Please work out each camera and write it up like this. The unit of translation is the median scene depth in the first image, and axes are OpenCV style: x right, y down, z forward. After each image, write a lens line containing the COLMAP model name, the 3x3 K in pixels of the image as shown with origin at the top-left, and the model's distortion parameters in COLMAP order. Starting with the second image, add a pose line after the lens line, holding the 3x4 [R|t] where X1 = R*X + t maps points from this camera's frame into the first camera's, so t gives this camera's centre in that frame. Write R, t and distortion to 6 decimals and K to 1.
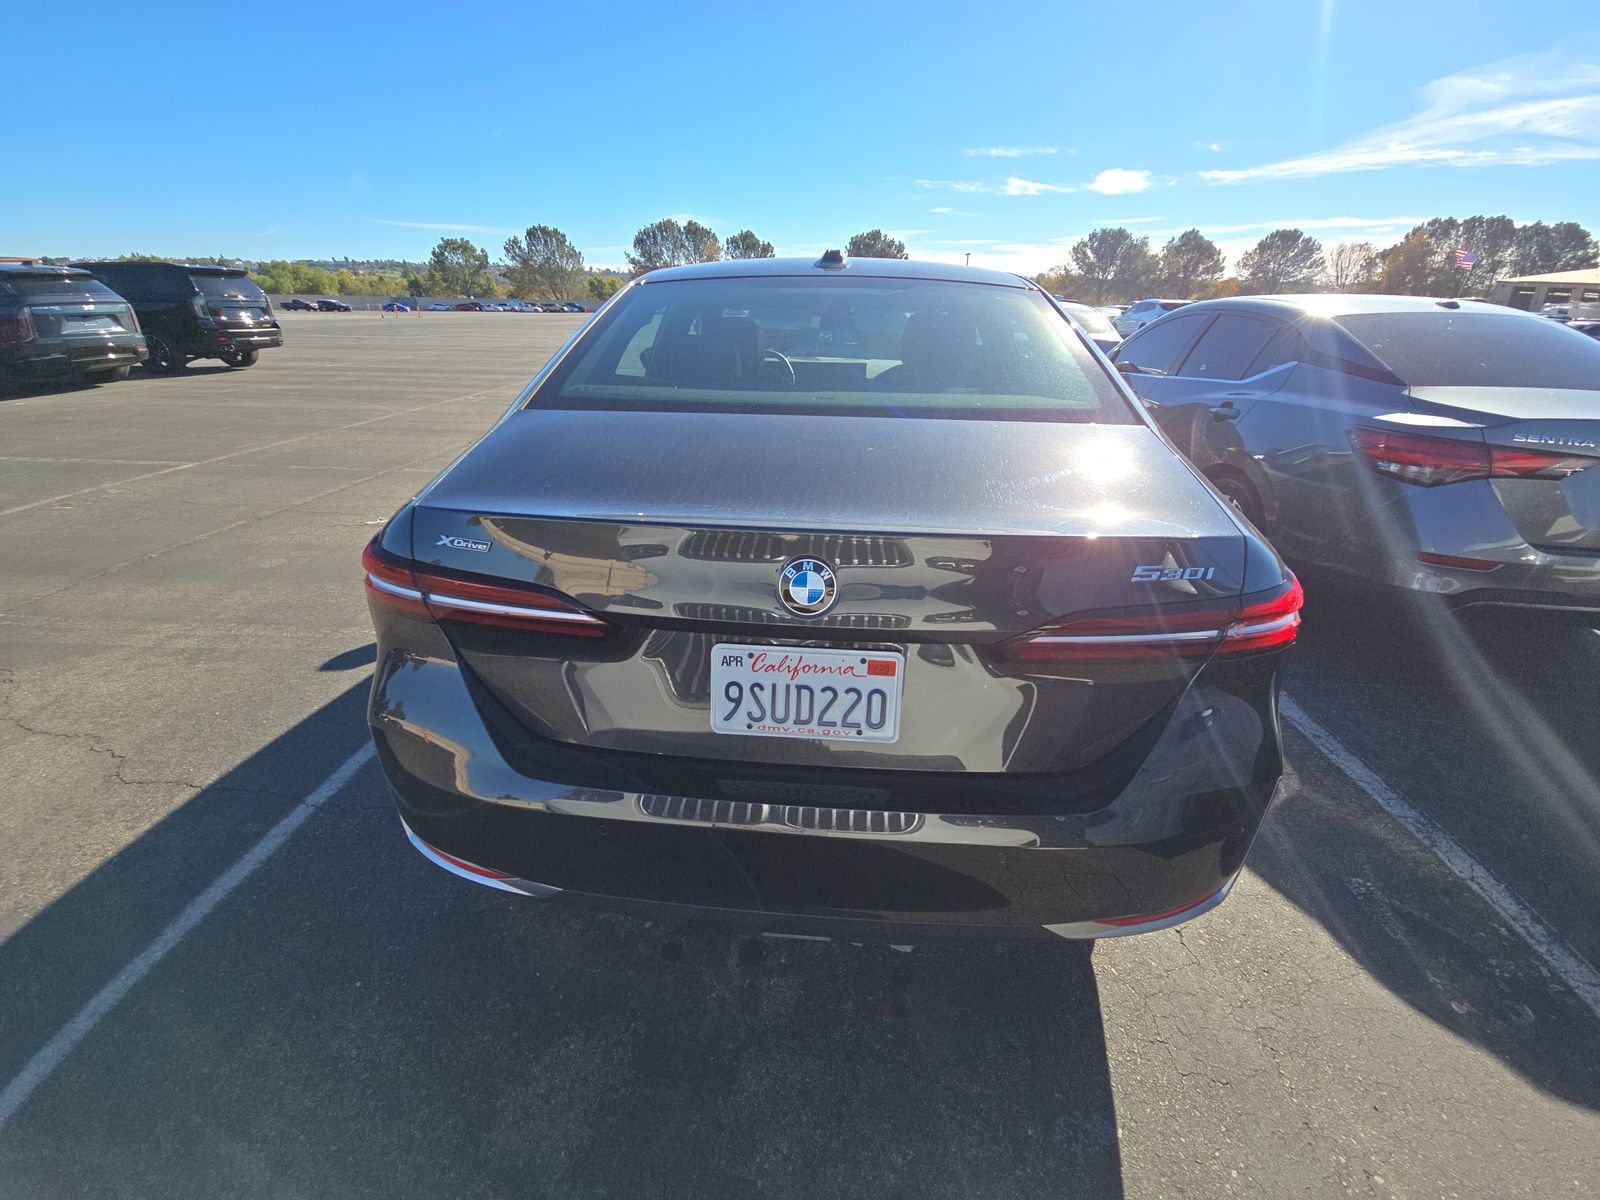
lens RADIAL K [[644.3, 0, 790.2], [0, 644.3, 595.9], [0, 0, 1]] dist [0.008770, -0.011794]
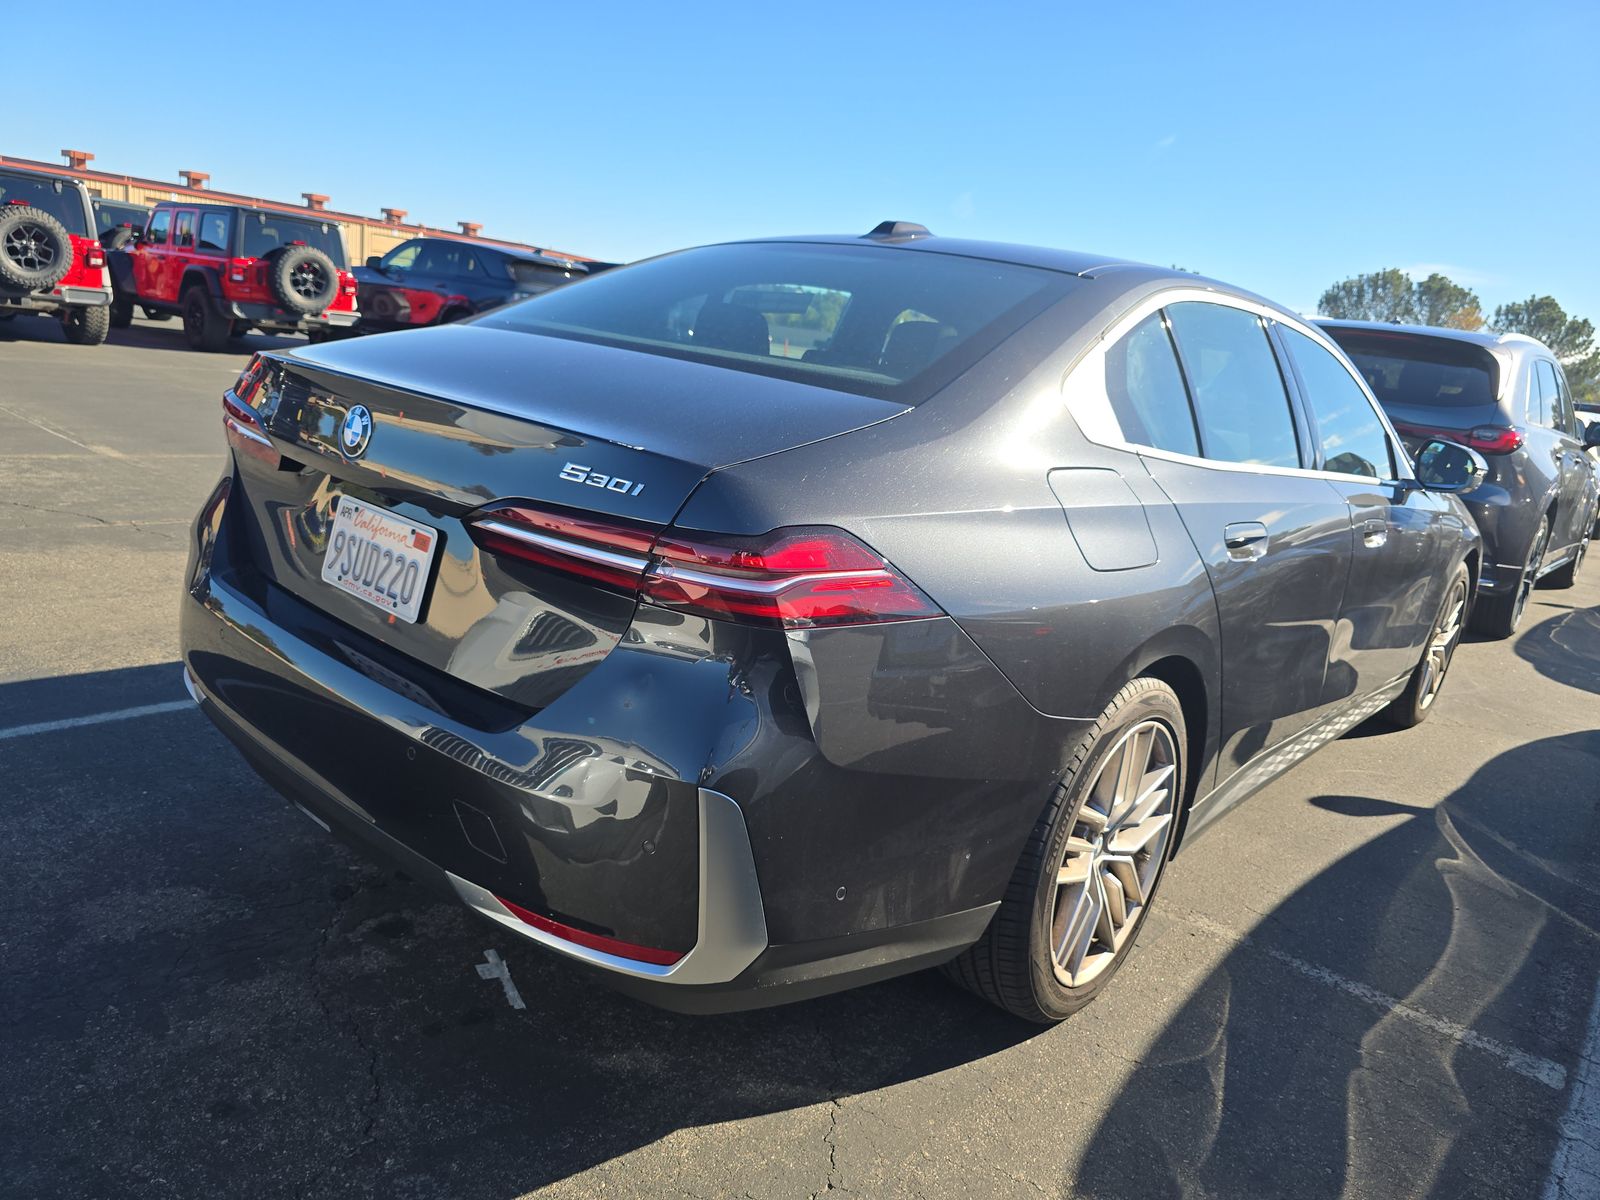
lens RADIAL K [[1108.0, 0, 799.8], [0, 1108.0, 597.3], [0, 0, 1]] dist [0.014933, -0.004798]
pose [[0.788623, 0.224334, -0.572492, 0.461185], [-0.351797, 0.928239, -0.120875, 0.055327], [0.504294, 0.296726, 0.810951, -0.020773]]
